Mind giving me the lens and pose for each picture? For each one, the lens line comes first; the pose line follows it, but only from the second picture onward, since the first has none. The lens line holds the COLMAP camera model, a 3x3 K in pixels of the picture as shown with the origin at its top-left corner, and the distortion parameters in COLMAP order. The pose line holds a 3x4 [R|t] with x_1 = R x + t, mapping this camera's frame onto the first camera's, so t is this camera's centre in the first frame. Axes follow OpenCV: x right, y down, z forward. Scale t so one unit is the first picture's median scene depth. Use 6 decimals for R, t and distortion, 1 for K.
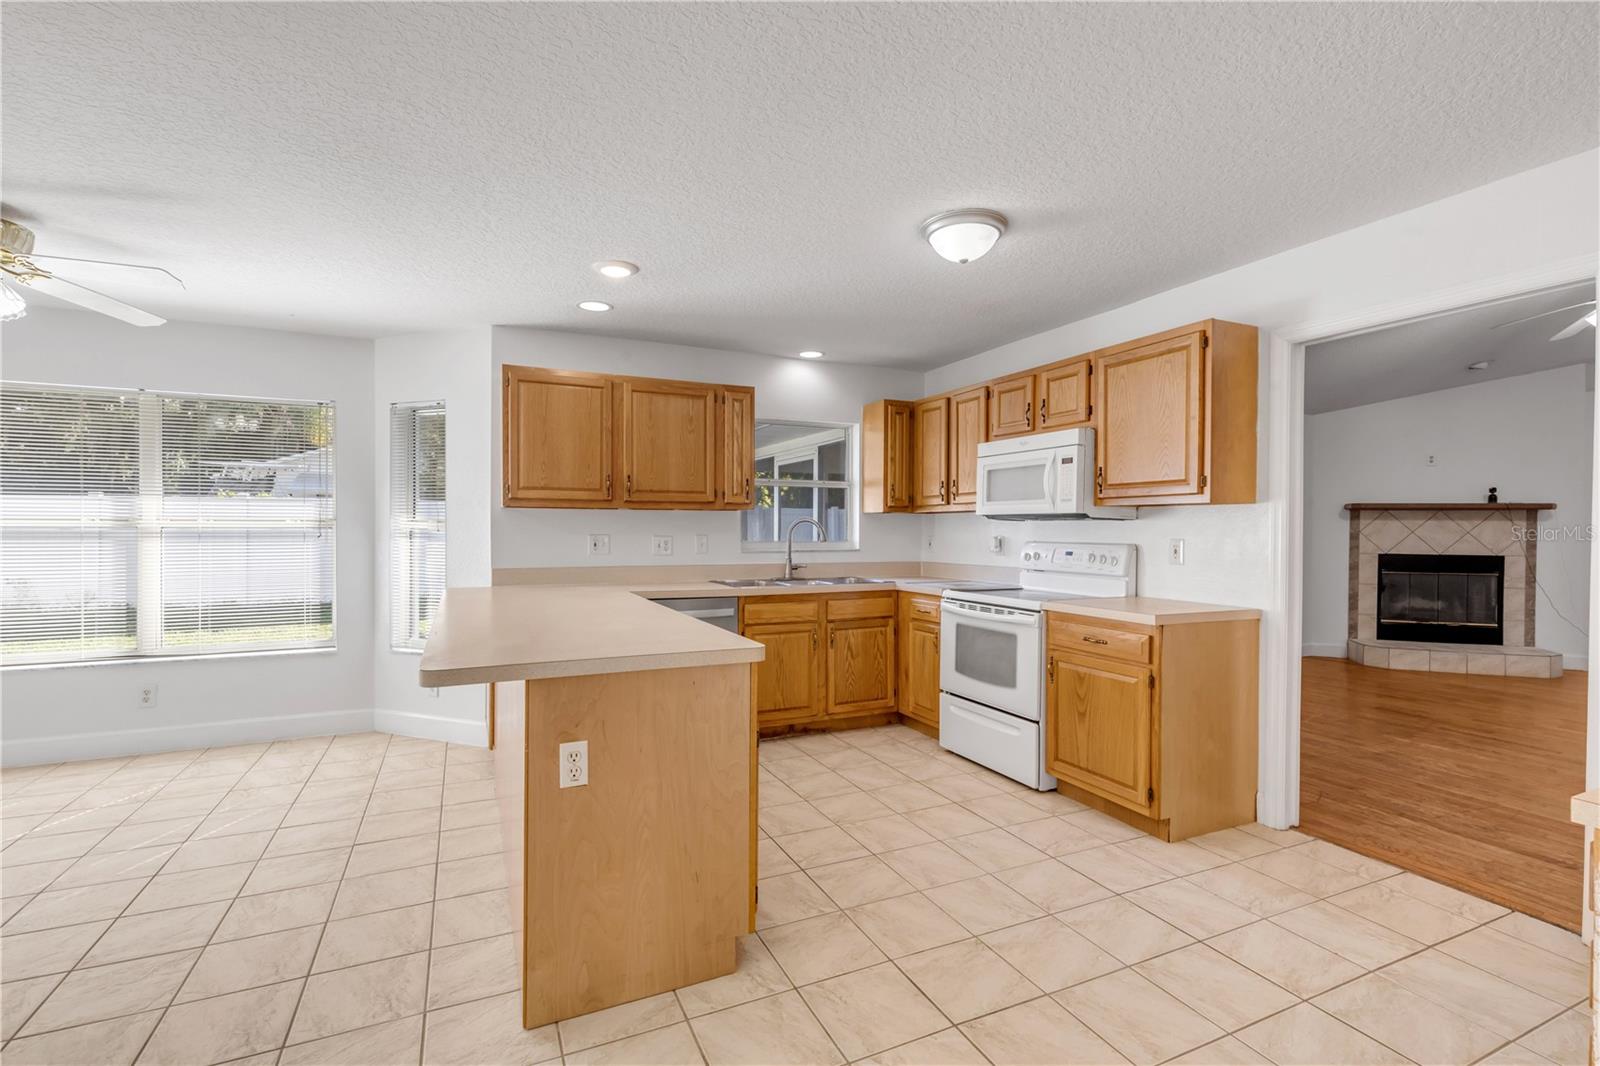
lens RADIAL K [[720.9, 0, 797.0], [0, 720.9, 536.5], [0, 0, 1]] dist [0.004462, -0.000720]
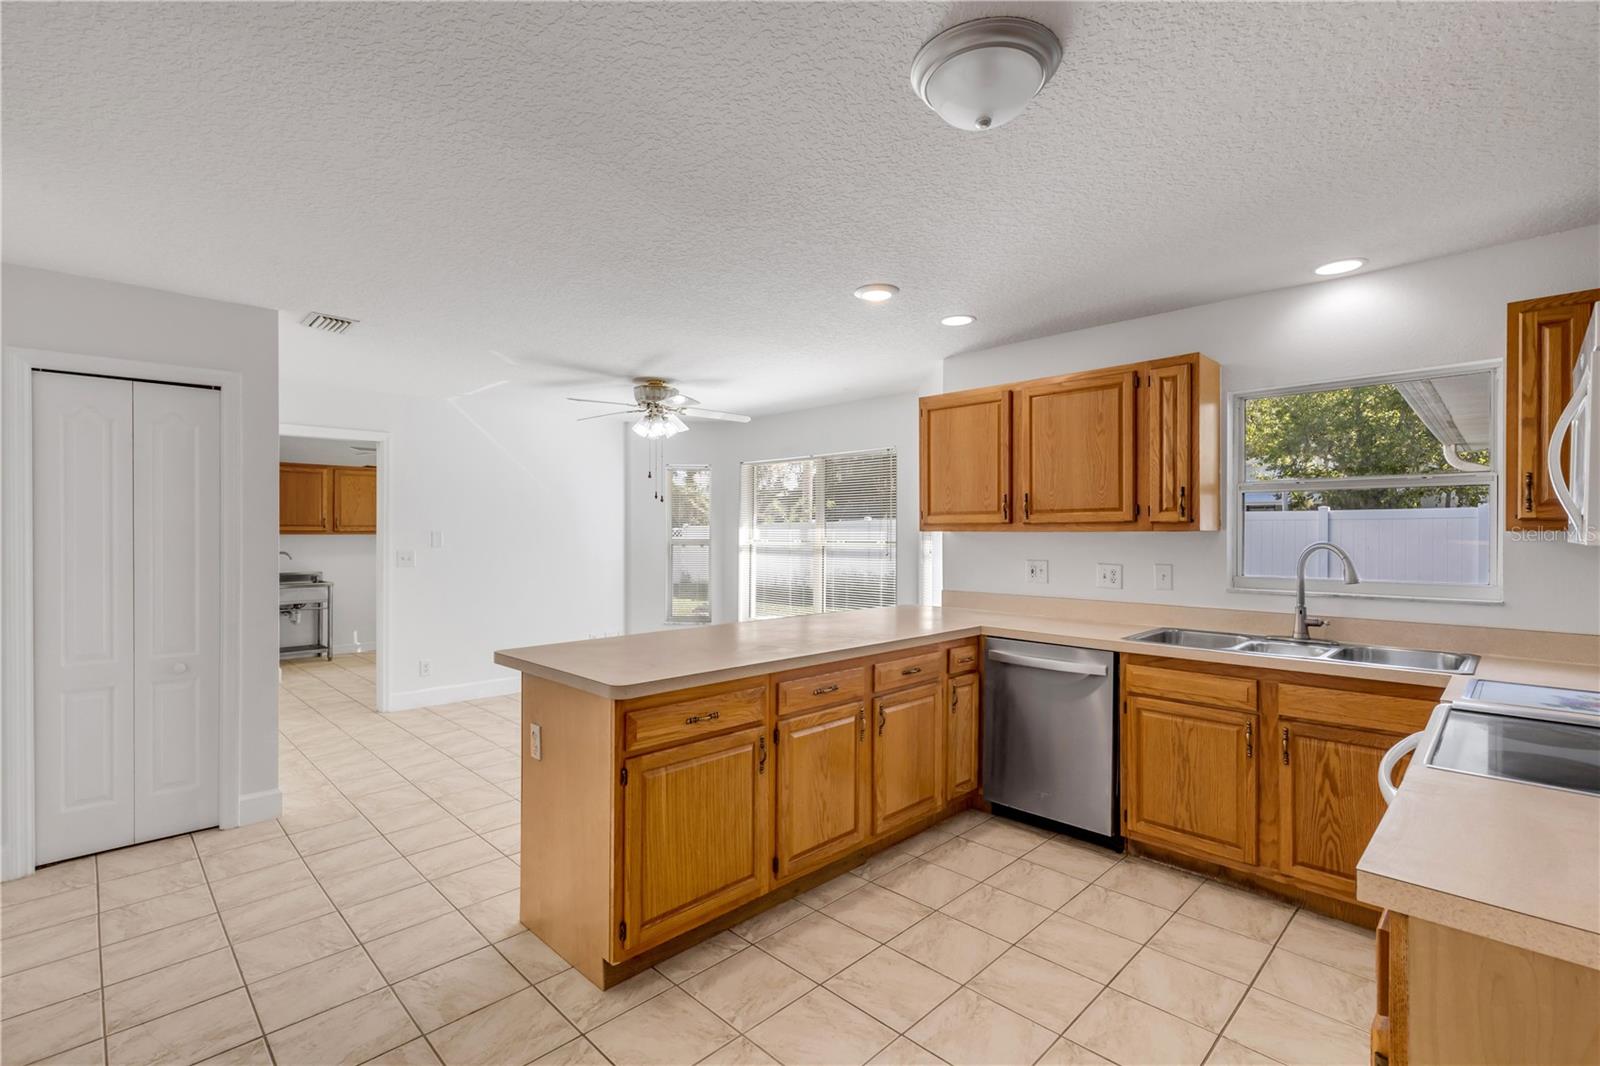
lens RADIAL K [[720.9, 0, 799.9], [0, 720.9, 524.9], [0, 0, 1]] dist [0.004462, -0.000720]
pose [[0.345143, -0.011828, -0.938476, 0.515099], [-0.009653, 0.999823, -0.016151, -0.031193], [0.938500, 0.014633, 0.344968, 0.456230]]
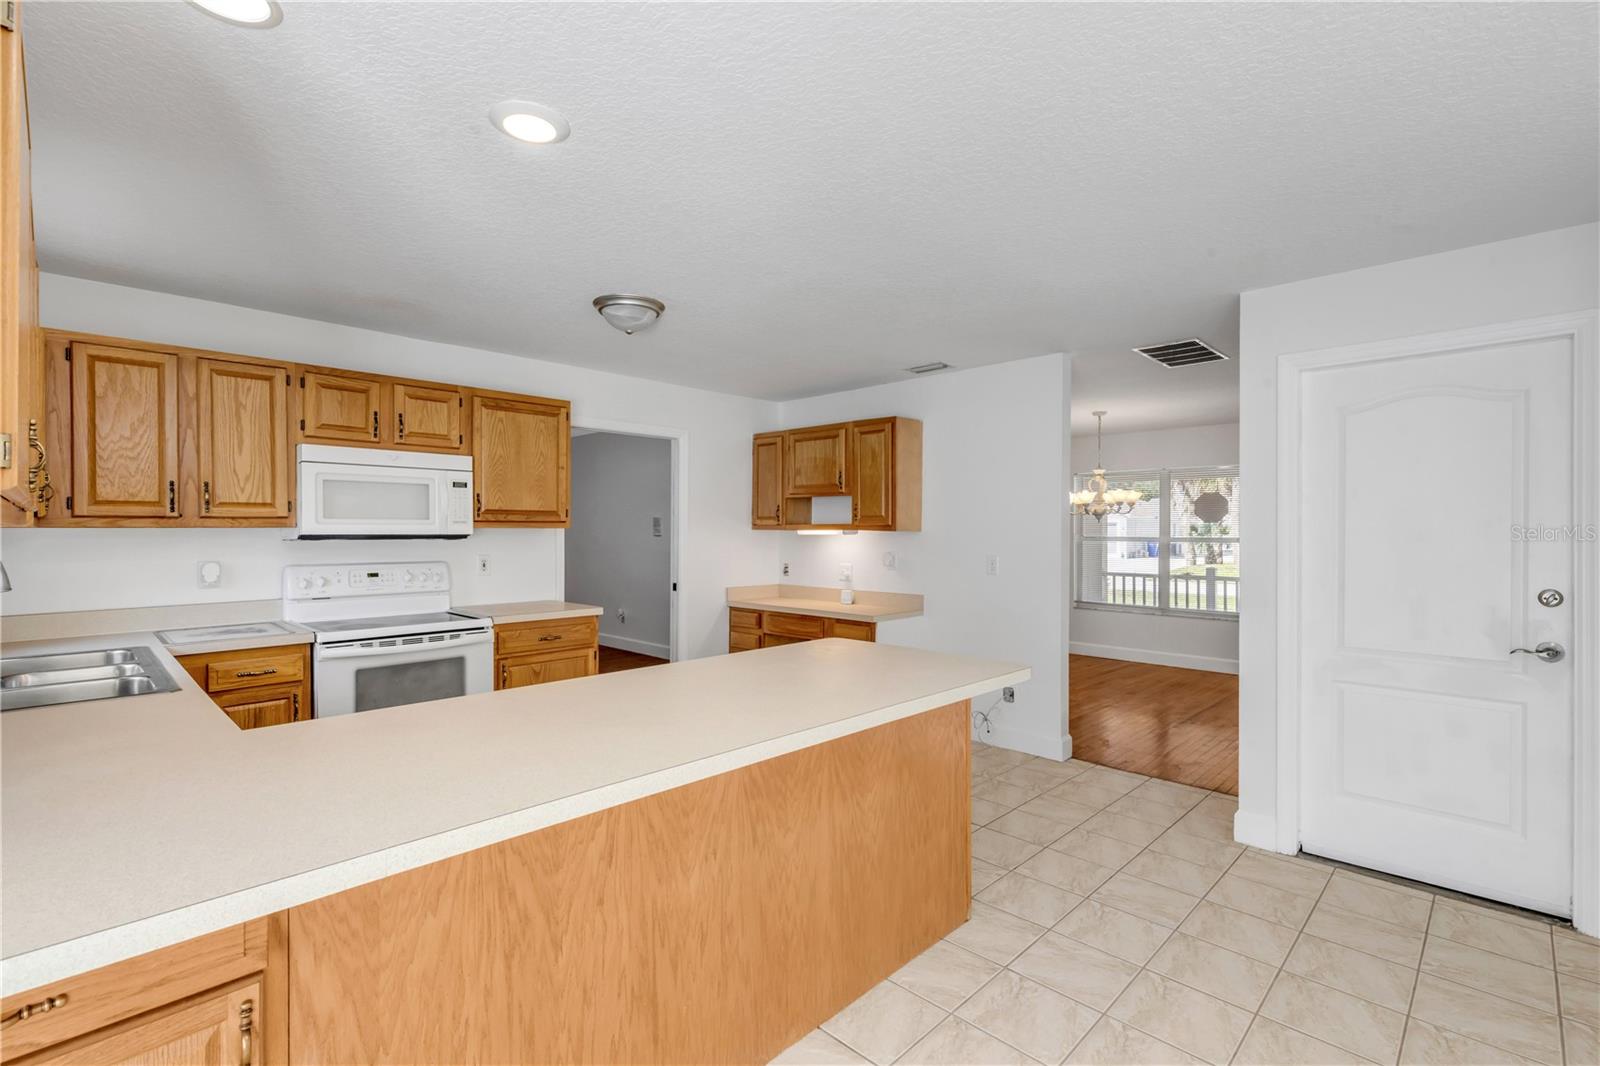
lens RADIAL K [[720.9, 0, 797.2], [0, 720.9, 536.4], [0, 0, 1]] dist [0.004462, -0.000720]
pose [[-0.349945, -0.012419, 0.936688, -0.704000], [0.006588, 0.999855, 0.015718, -0.038229], [-0.936747, 0.011671, -0.349812, 0.808870]]
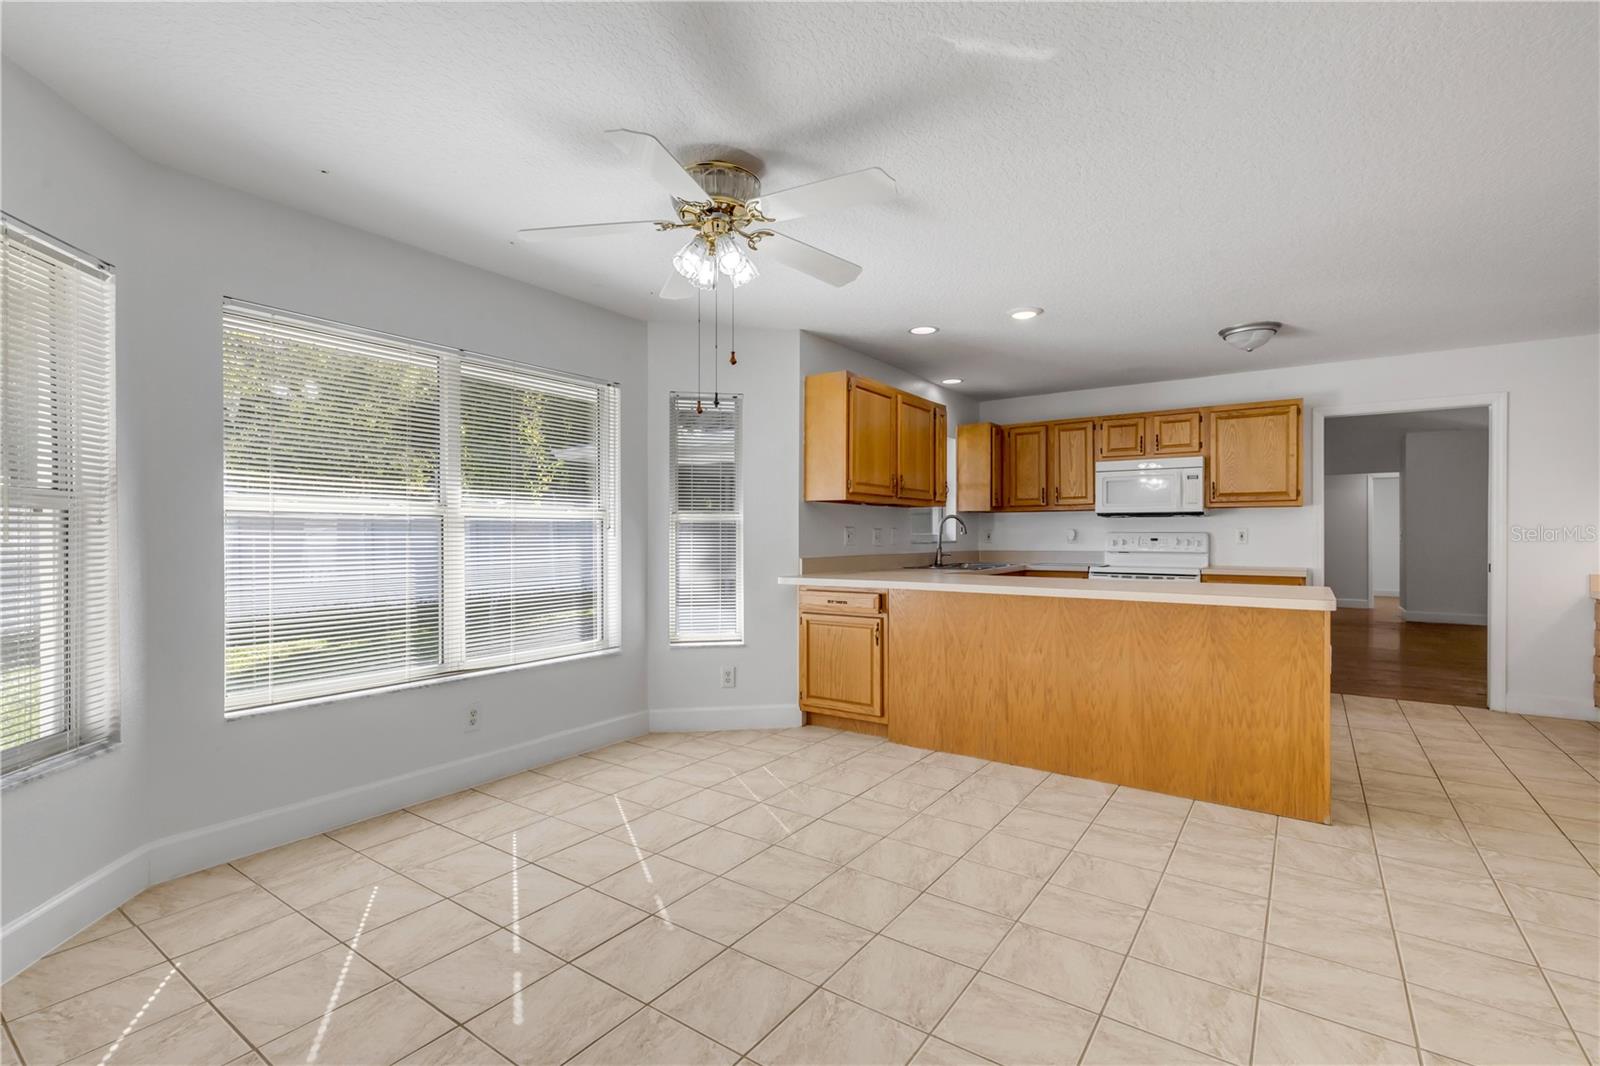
lens RADIAL K [[720.9, 0, 794.4], [0, 720.9, 533.5], [0, 0, 1]] dist [0.004462, -0.000720]
pose [[0.868128, -0.002958, 0.496332, -0.989671], [0.008537, 0.999923, -0.008973, 0.017936], [-0.496267, 0.012027, 0.868086, 0.085483]]
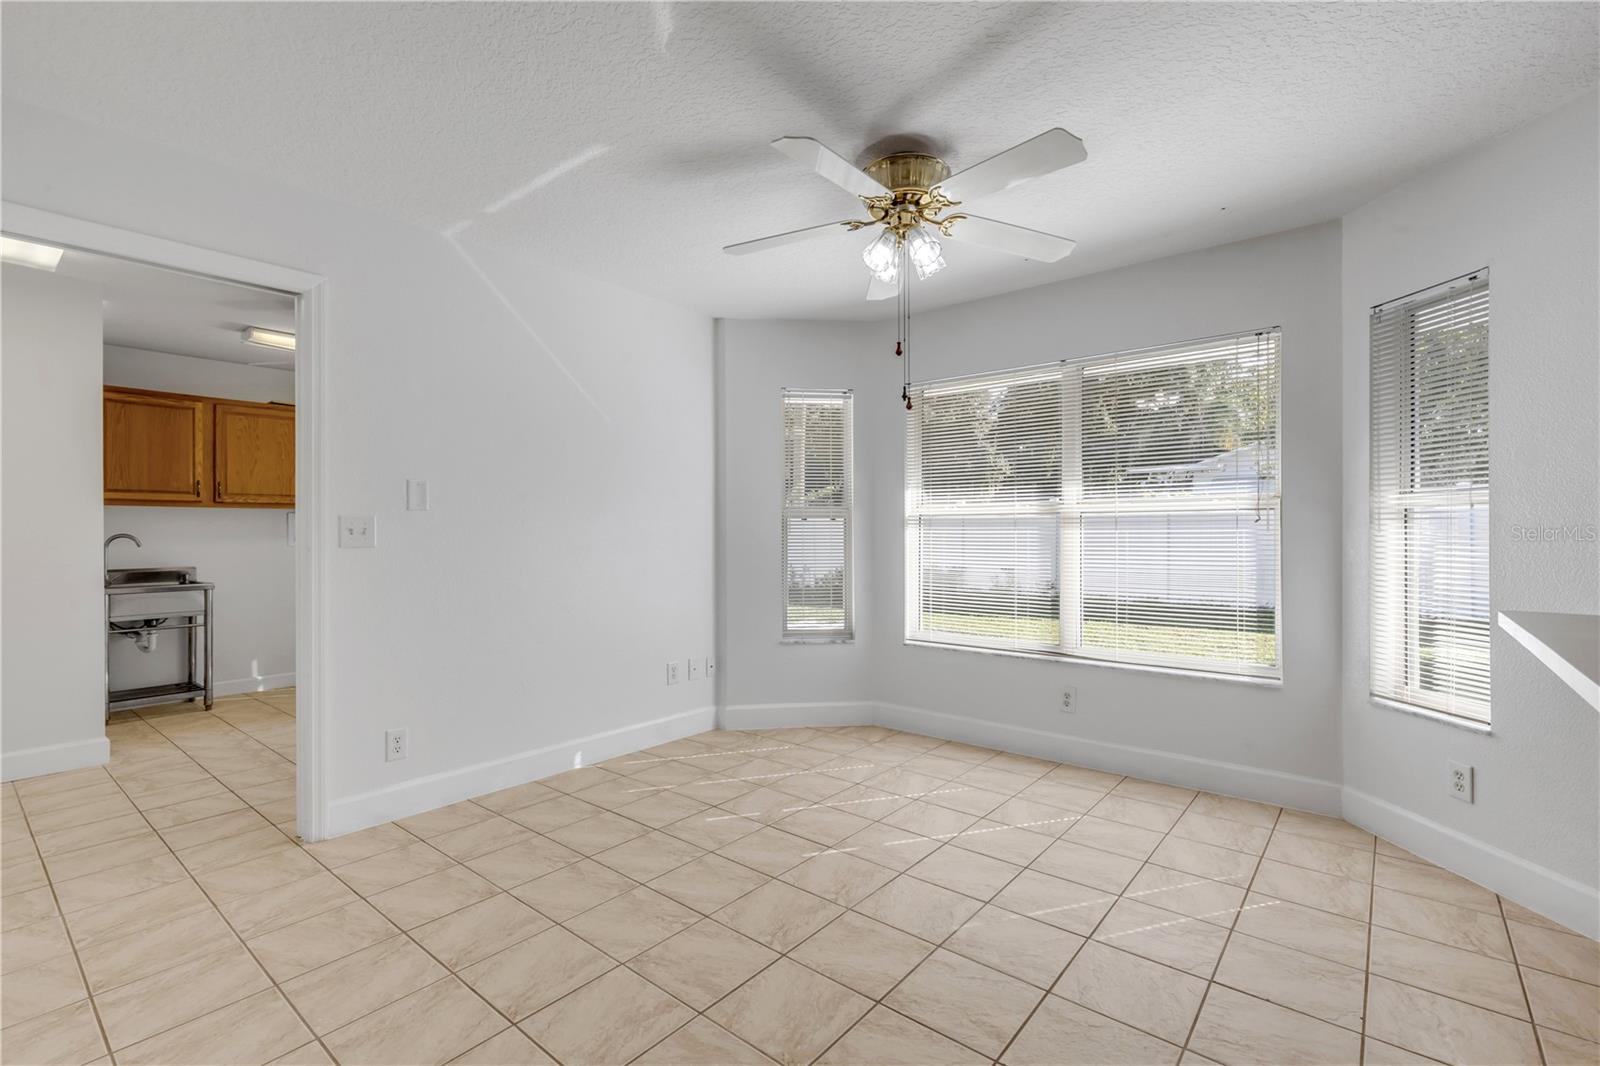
lens RADIAL K [[720.9, 0, 800.3], [0, 720.9, 528.0], [0, 0, 1]] dist [0.004462, -0.000720]
pose [[0.433836, -0.009360, -0.900943, -0.232381], [-0.006432, 0.999888, -0.013485, 0.021705], [0.900969, 0.011645, 0.433727, 0.307997]]
